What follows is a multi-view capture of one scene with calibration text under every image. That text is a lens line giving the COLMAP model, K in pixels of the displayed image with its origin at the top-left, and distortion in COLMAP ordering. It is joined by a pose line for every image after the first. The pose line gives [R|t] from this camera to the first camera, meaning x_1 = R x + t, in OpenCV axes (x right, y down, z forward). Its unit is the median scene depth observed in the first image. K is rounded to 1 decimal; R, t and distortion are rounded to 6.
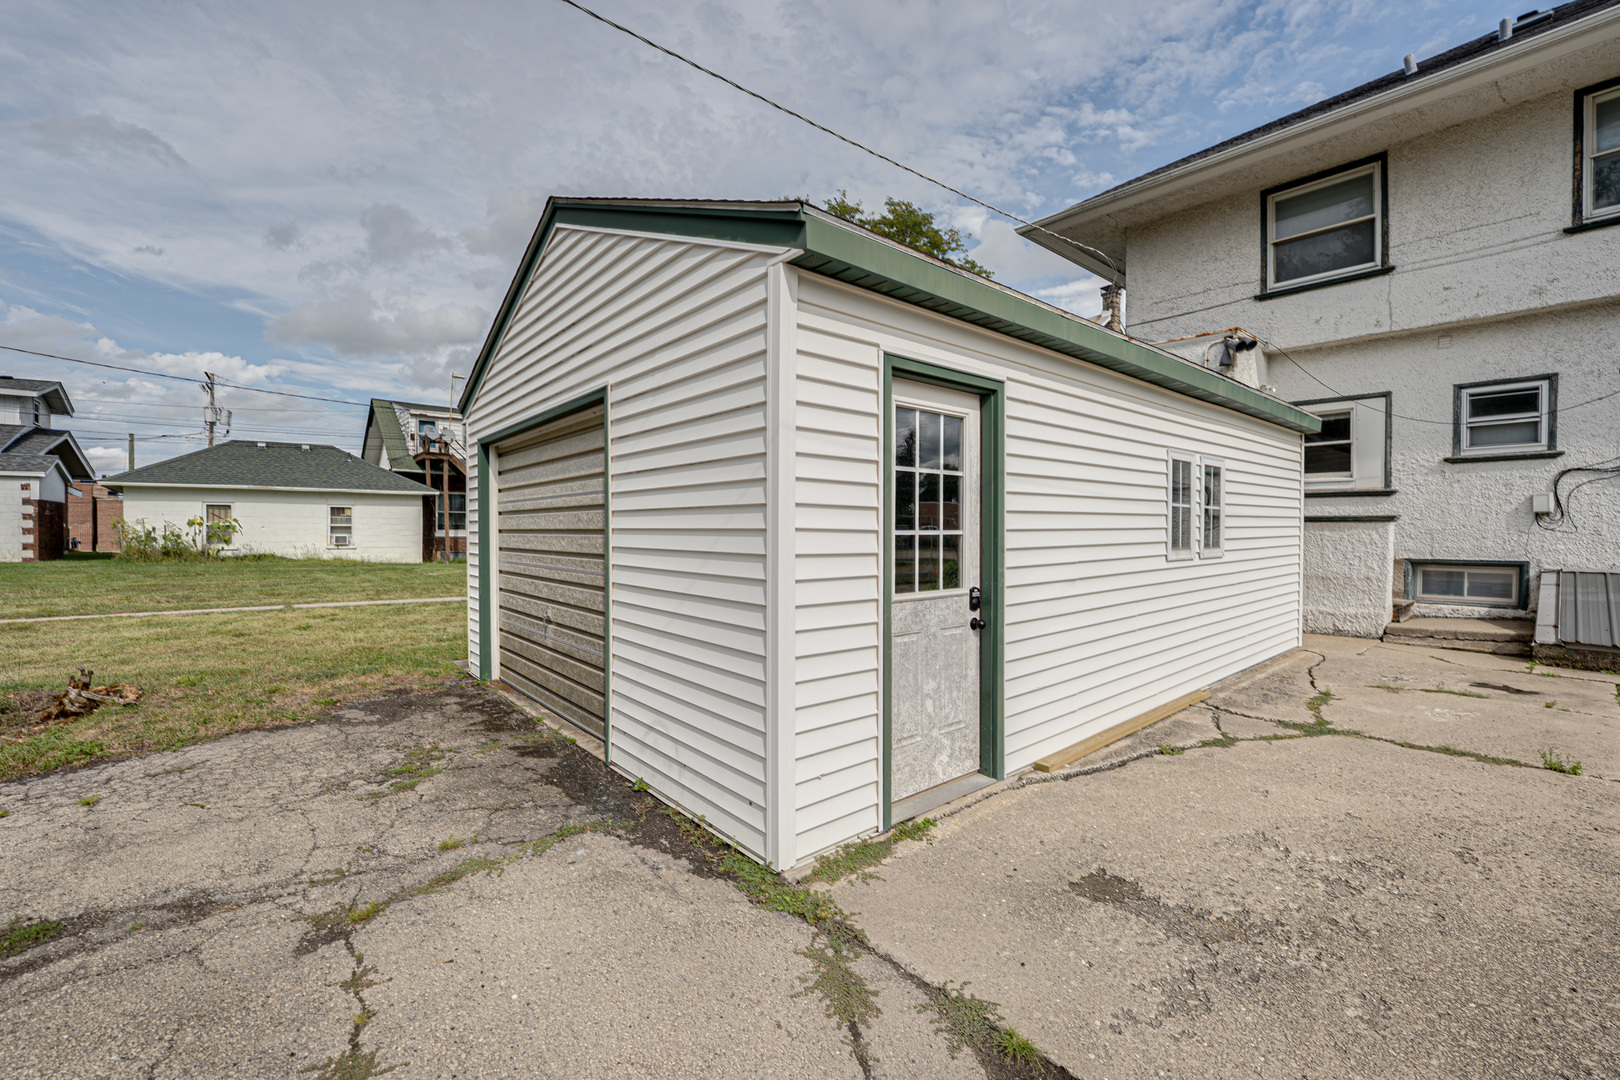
lens RADIAL K [[664.7, 0, 810.0], [0, 664.7, 540.0], [0, 0, 1]] dist [-0.024818, 0.001262]
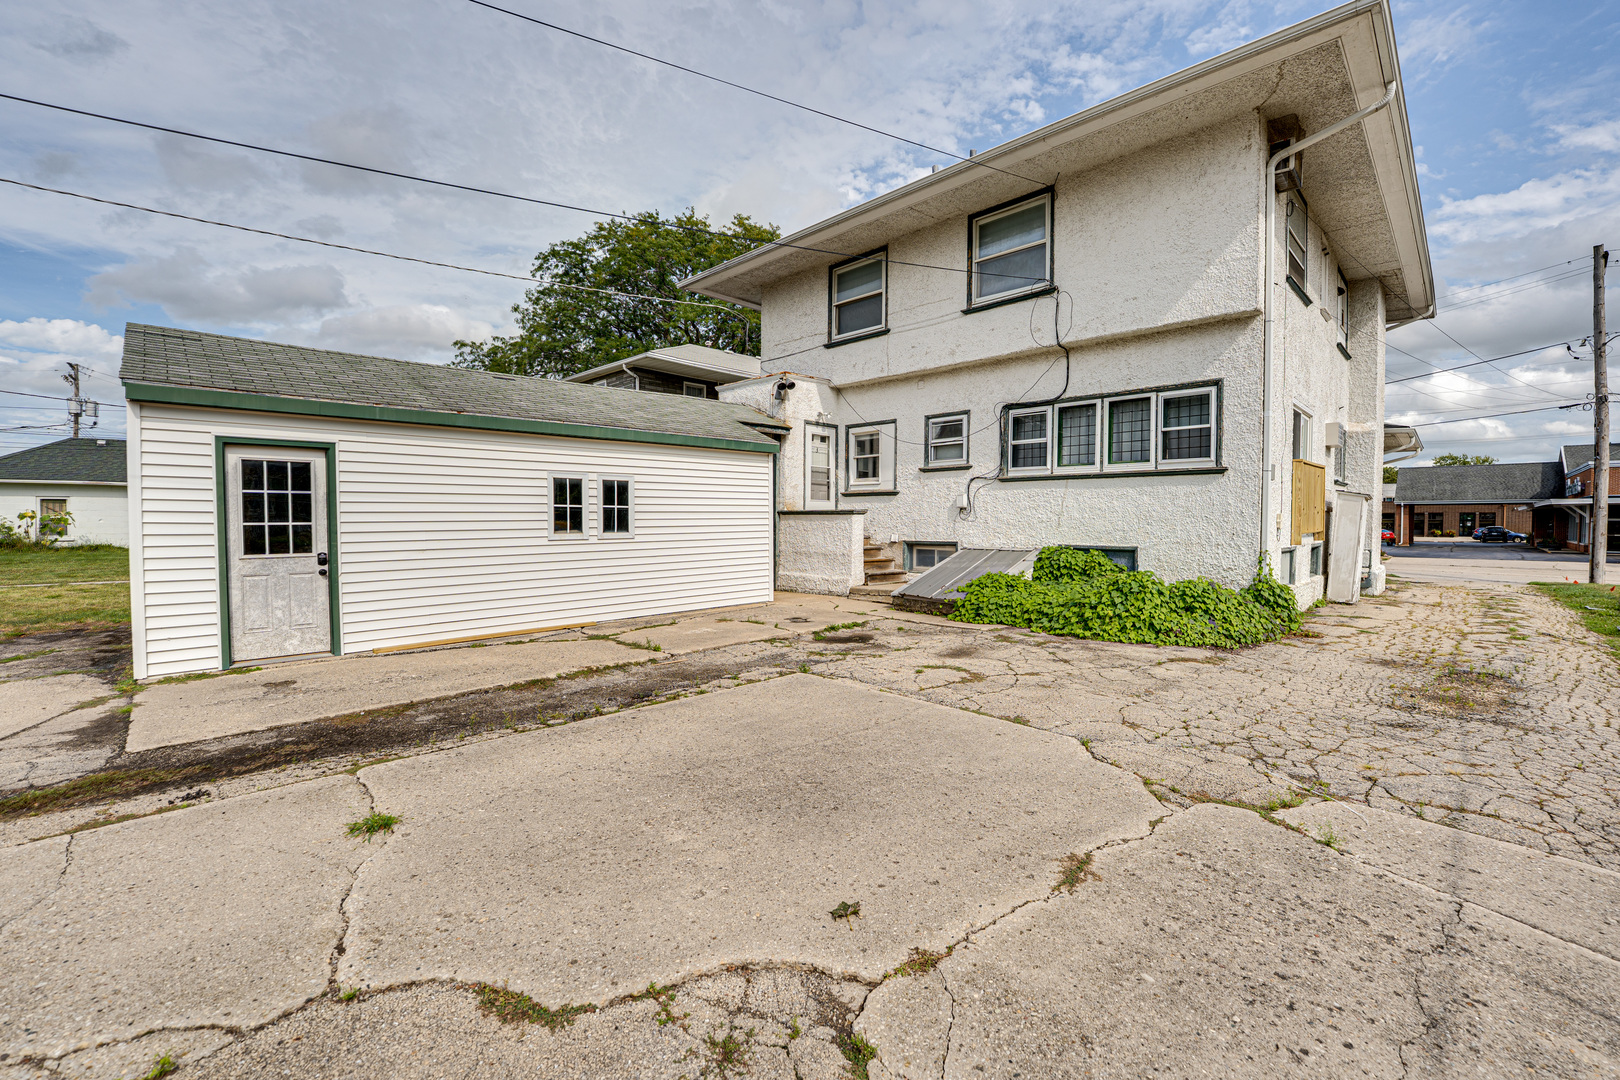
lens RADIAL K [[664.7, 0, 810.0], [0, 664.7, 540.0], [0, 0, 1]] dist [-0.024818, 0.001262]
pose [[0.996600, -0.005074, 0.082240, 0.665951], [0.003828, 0.999876, 0.015295, 0.005502], [-0.082307, -0.014928, 0.996495, -0.432757]]
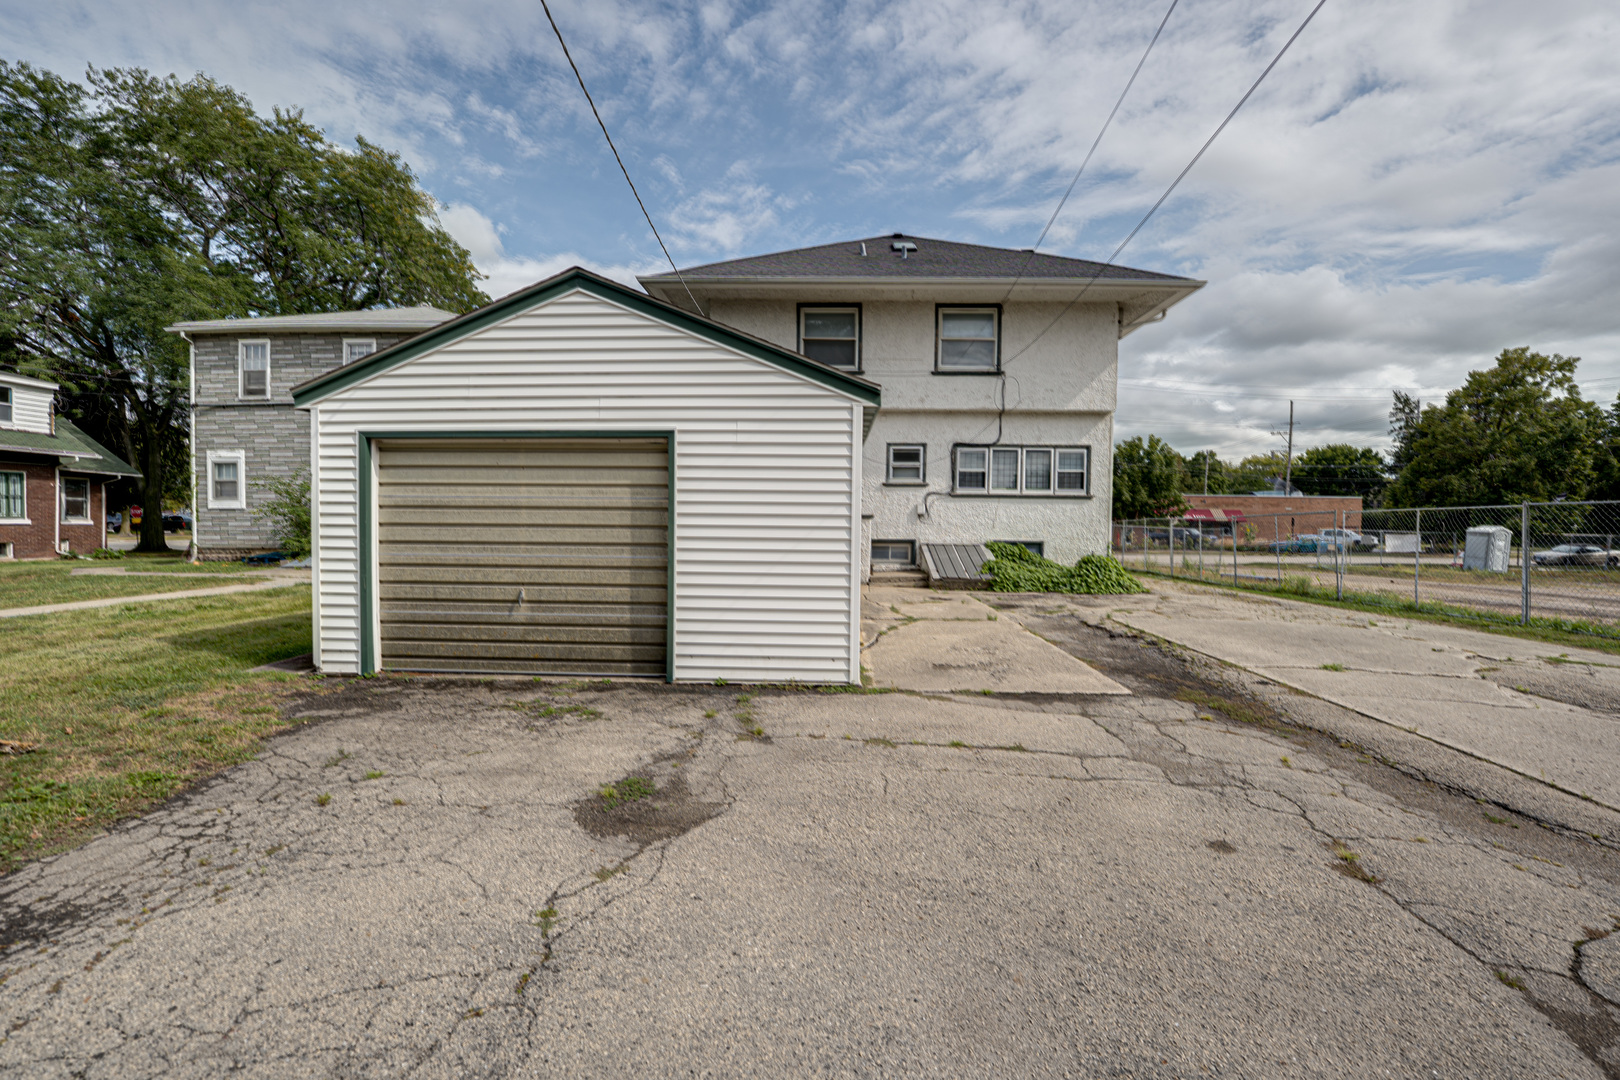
lens RADIAL K [[664.7, 0, 810.0], [0, 664.7, 540.0], [0, 0, 1]] dist [-0.024818, 0.001262]
pose [[0.679454, -0.016446, 0.733534, -0.555807], [0.002443, 0.999794, 0.020153, -0.006160], [-0.733714, -0.011900, 0.679354, -0.116825]]
